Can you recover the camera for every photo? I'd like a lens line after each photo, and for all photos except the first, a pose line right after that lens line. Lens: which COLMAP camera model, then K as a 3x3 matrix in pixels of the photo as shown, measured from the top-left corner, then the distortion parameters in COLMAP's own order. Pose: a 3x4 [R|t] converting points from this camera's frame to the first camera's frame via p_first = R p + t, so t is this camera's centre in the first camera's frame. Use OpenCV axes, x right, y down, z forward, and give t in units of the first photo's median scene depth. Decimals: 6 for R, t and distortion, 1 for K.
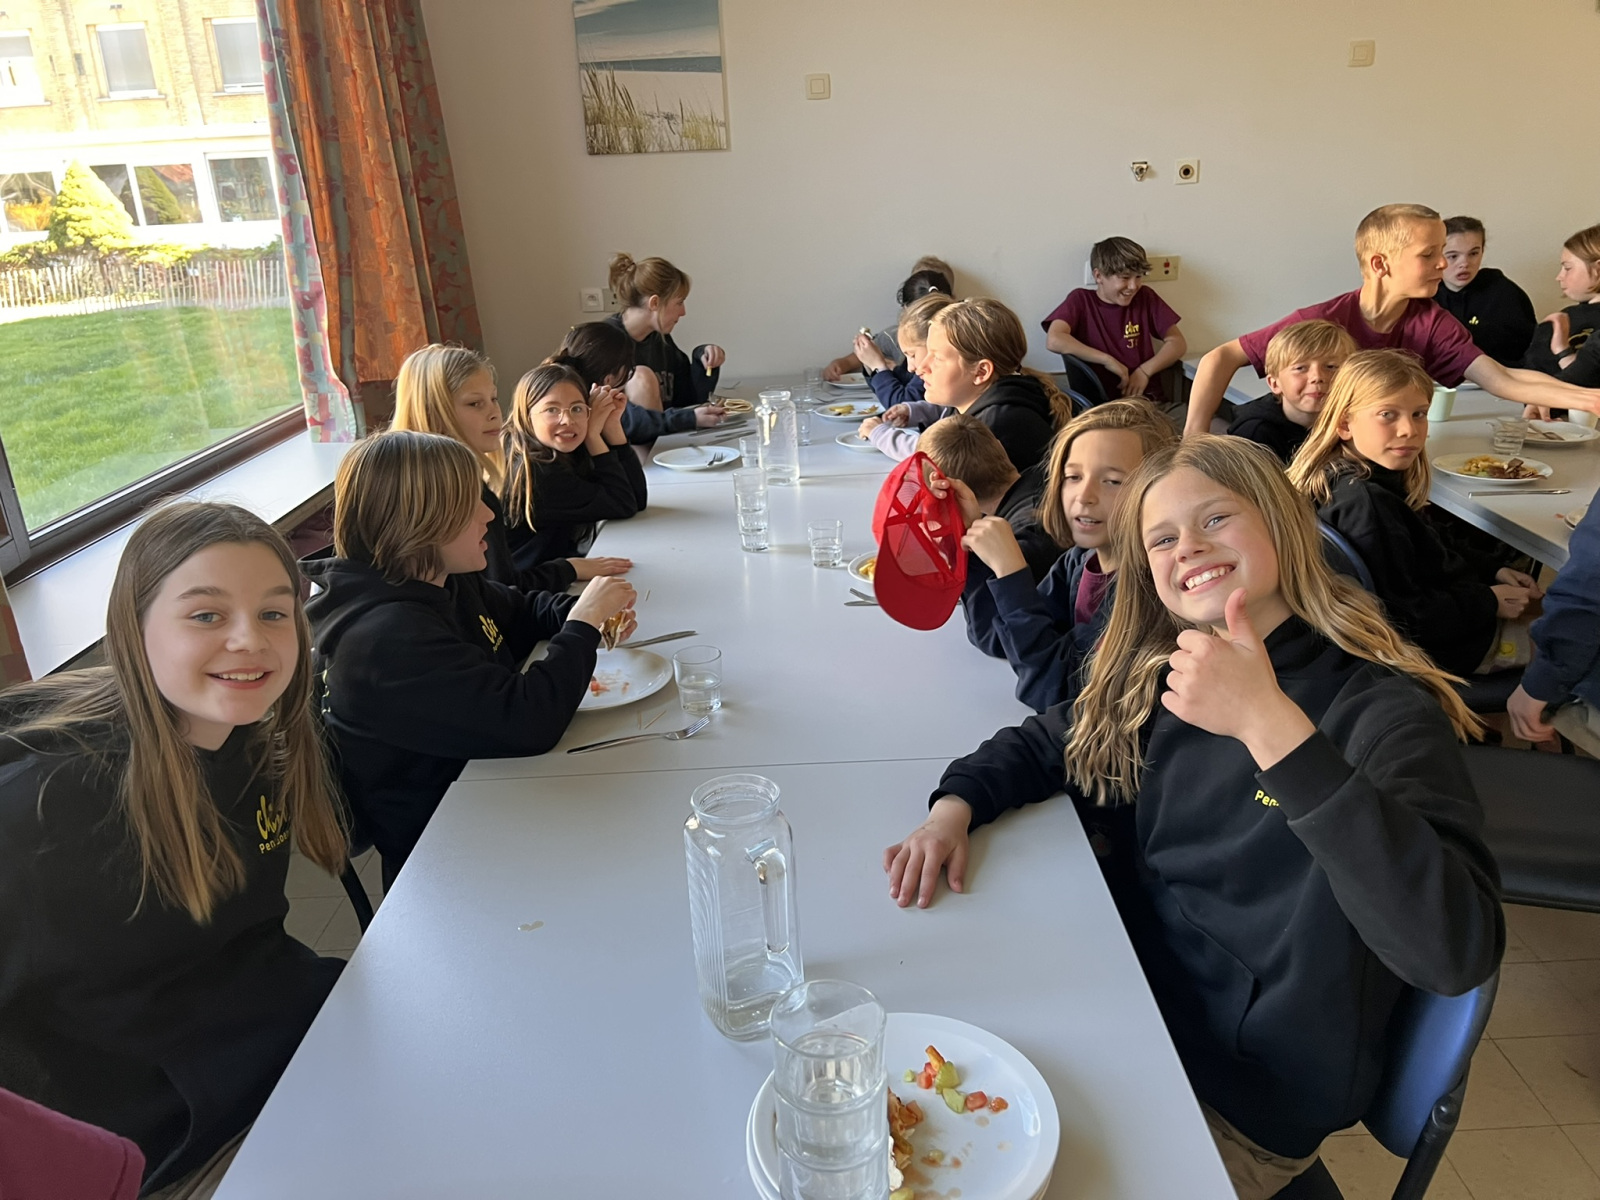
lens RADIAL K [[1224.5, 0, 812.9], [0, 1224.5, 599.3], [0, 0, 1]] dist [0.048526, -0.058070]
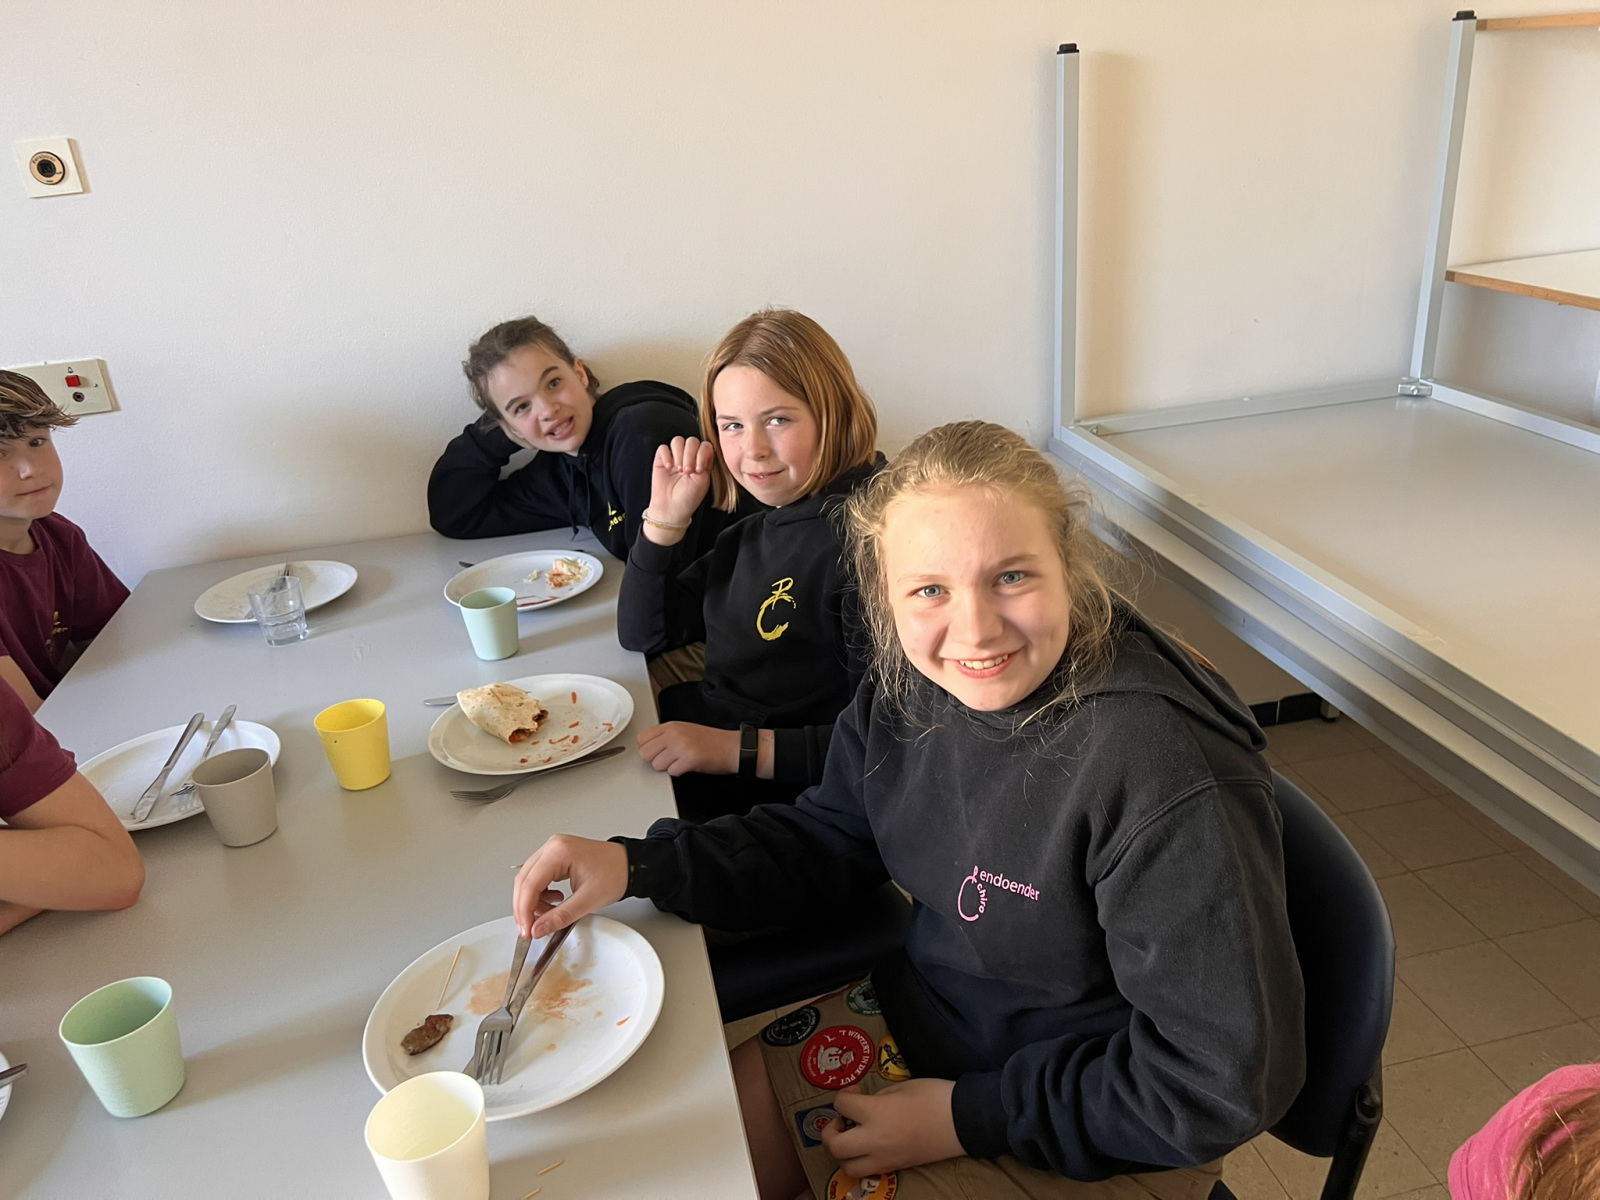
lens RADIAL K [[1224.5, 0, 835.1], [0, 1224.5, 577.9], [0, 0, 1]] dist [0.048526, -0.058070]
pose [[0.979260, -0.100071, 0.176170, 0.605703], [0.095083, 0.994798, 0.036553, -0.249866], [-0.178911, -0.019044, 0.983681, 0.676587]]
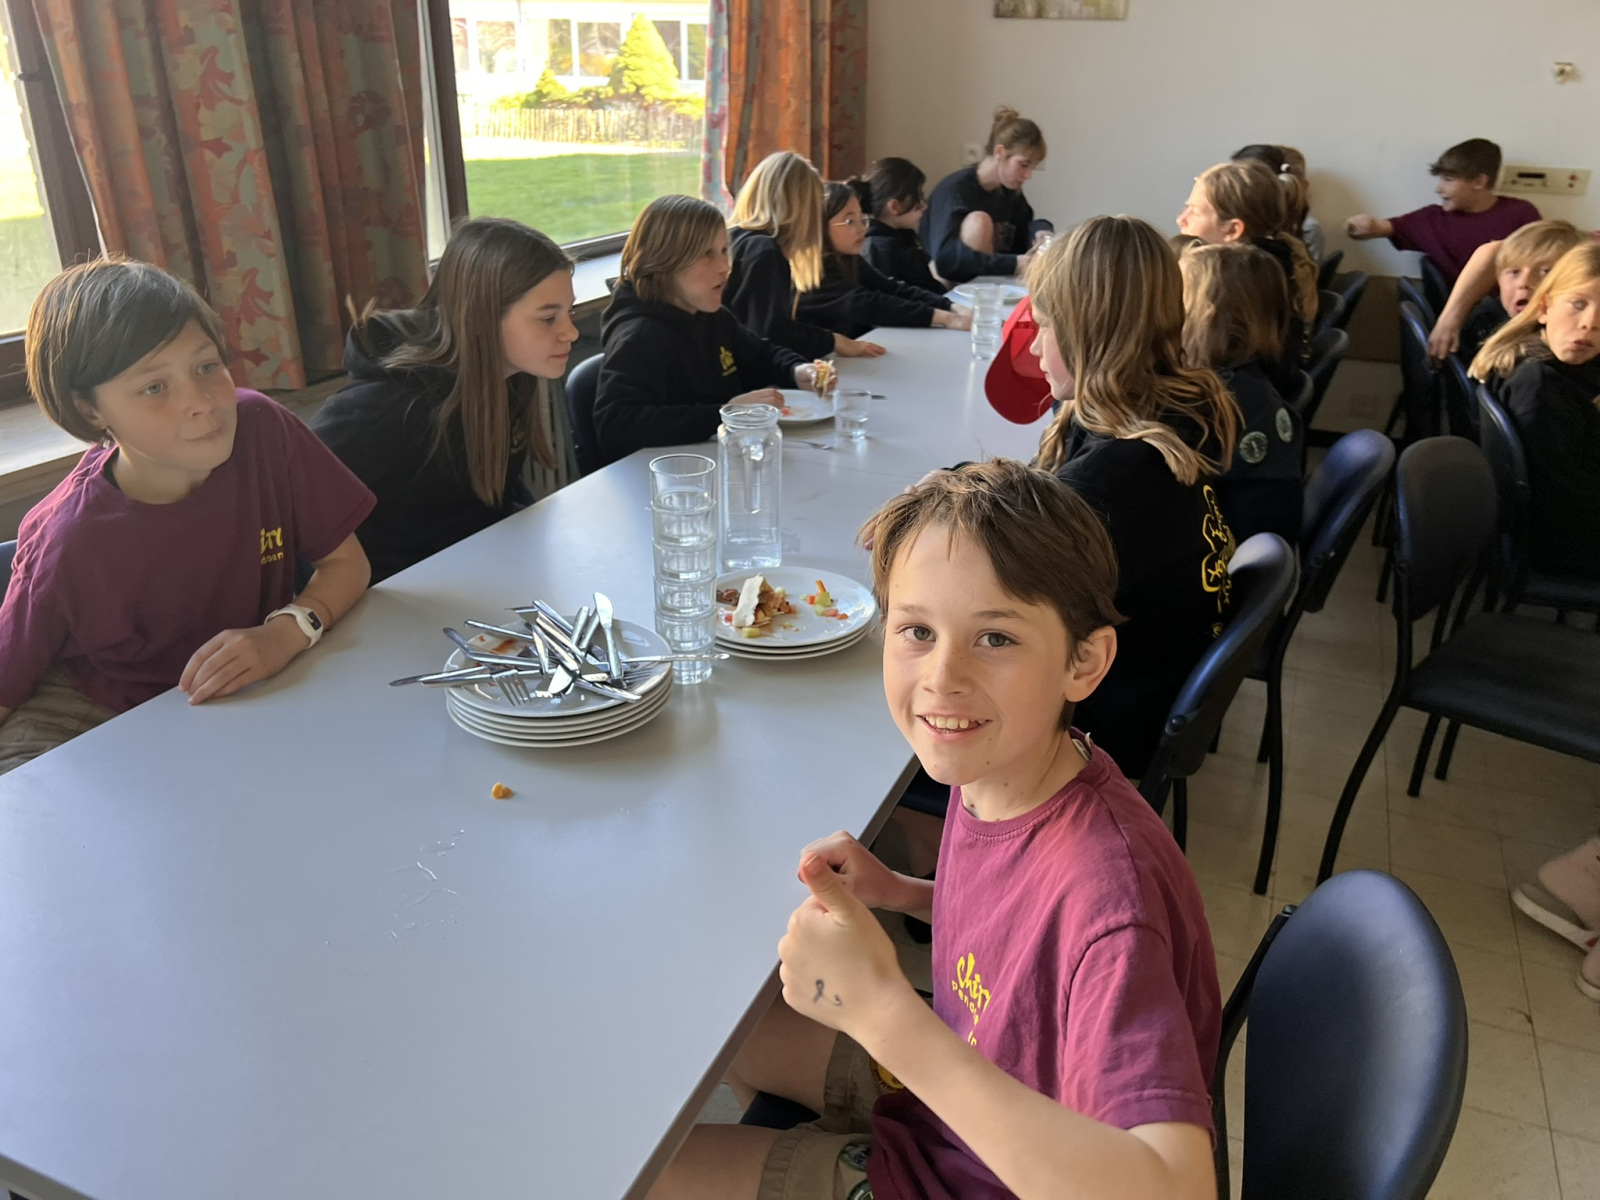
lens RADIAL K [[1224.5, 0, 797.6], [0, 1224.5, 602.2], [0, 0, 1]] dist [0.048526, -0.058070]
pose [[0.916628, 0.221112, -0.333020, 0.170948], [-0.193701, 0.974435, 0.113829, 0.064514], [0.349675, -0.039833, 0.936024, -0.124325]]
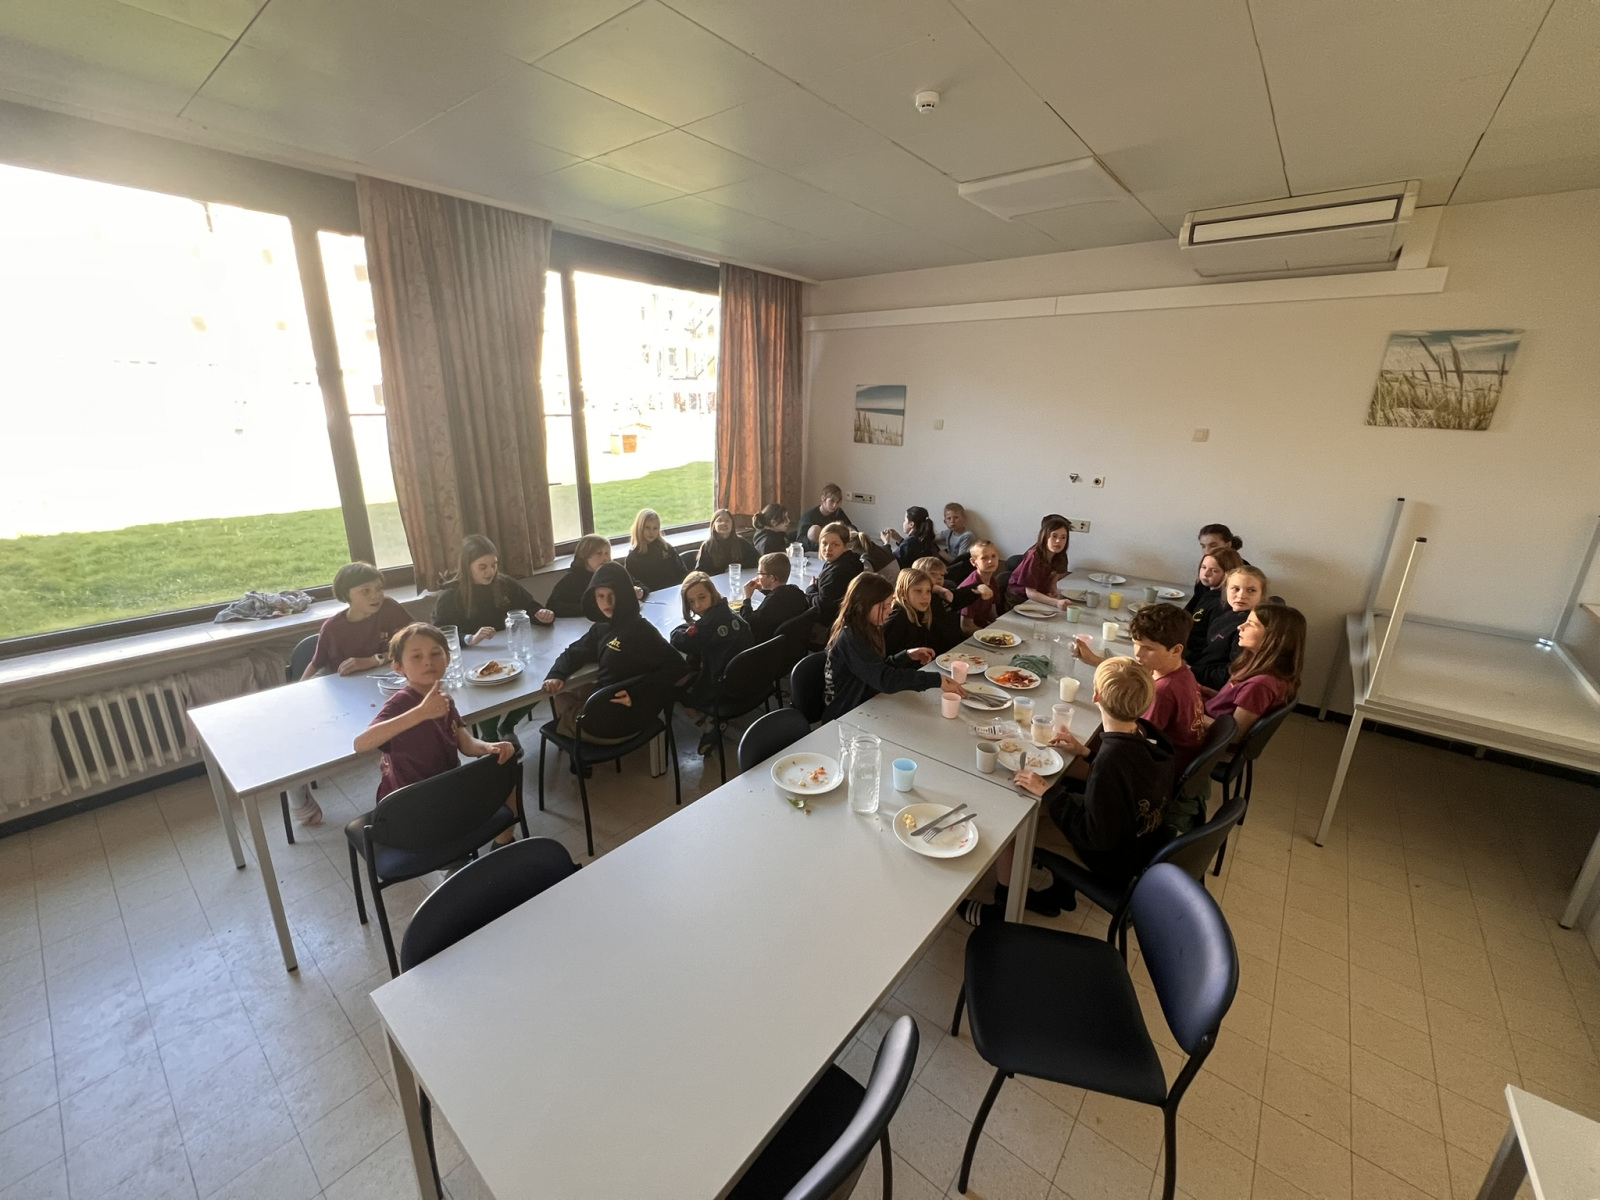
lens RADIAL K [[651.9, 0, 790.6], [0, 651.9, 596.0], [0, 0, 1]] dist [-0.004163, 0.000179]
pose [[0.761363, 0.248714, -0.598722, 0.767738], [-0.268274, 0.961577, 0.058296, -0.119501], [0.590217, 0.116237, 0.798832, -0.159311]]
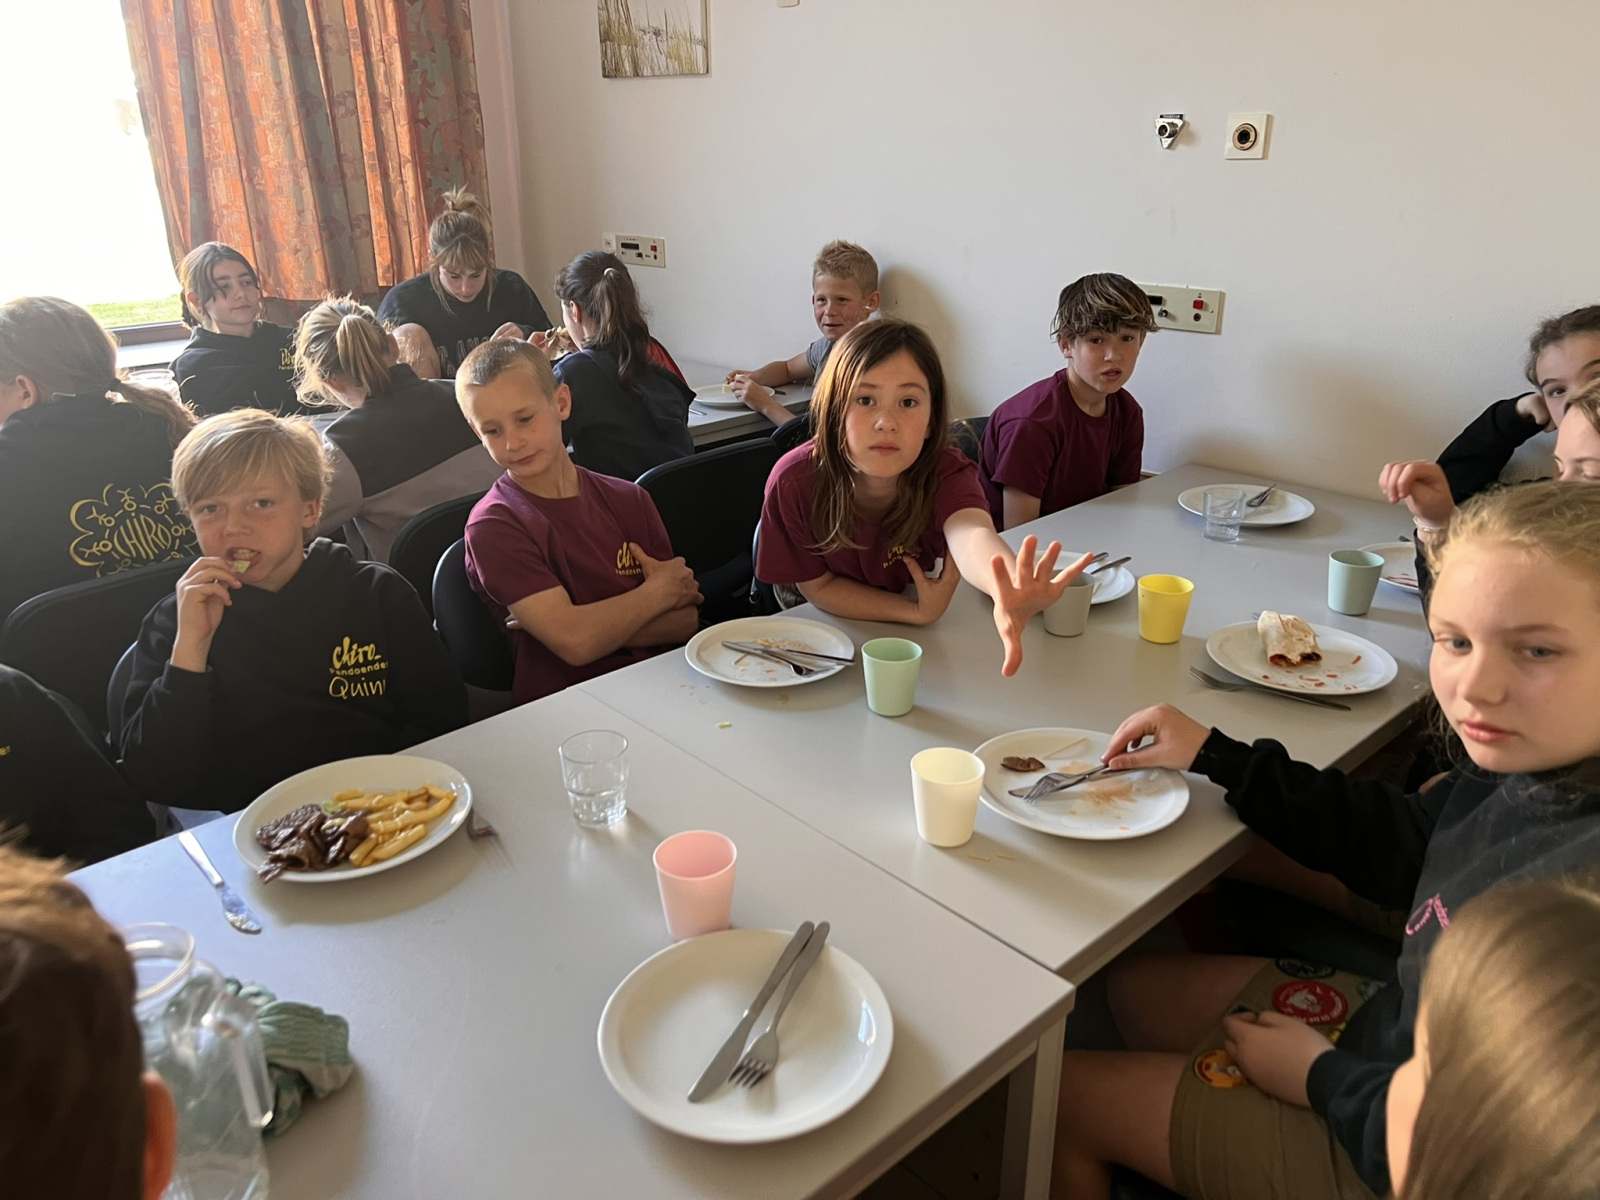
lens RADIAL K [[1224.5, 0, 786.9], [0, 1224.5, 600.1], [0, 0, 1]] dist [0.048526, -0.058070]
pose [[0.669146, 0.310063, -0.675355, 0.754699], [-0.269047, 0.948225, 0.168767, -0.244006], [0.692717, 0.068772, 0.717923, 0.620651]]
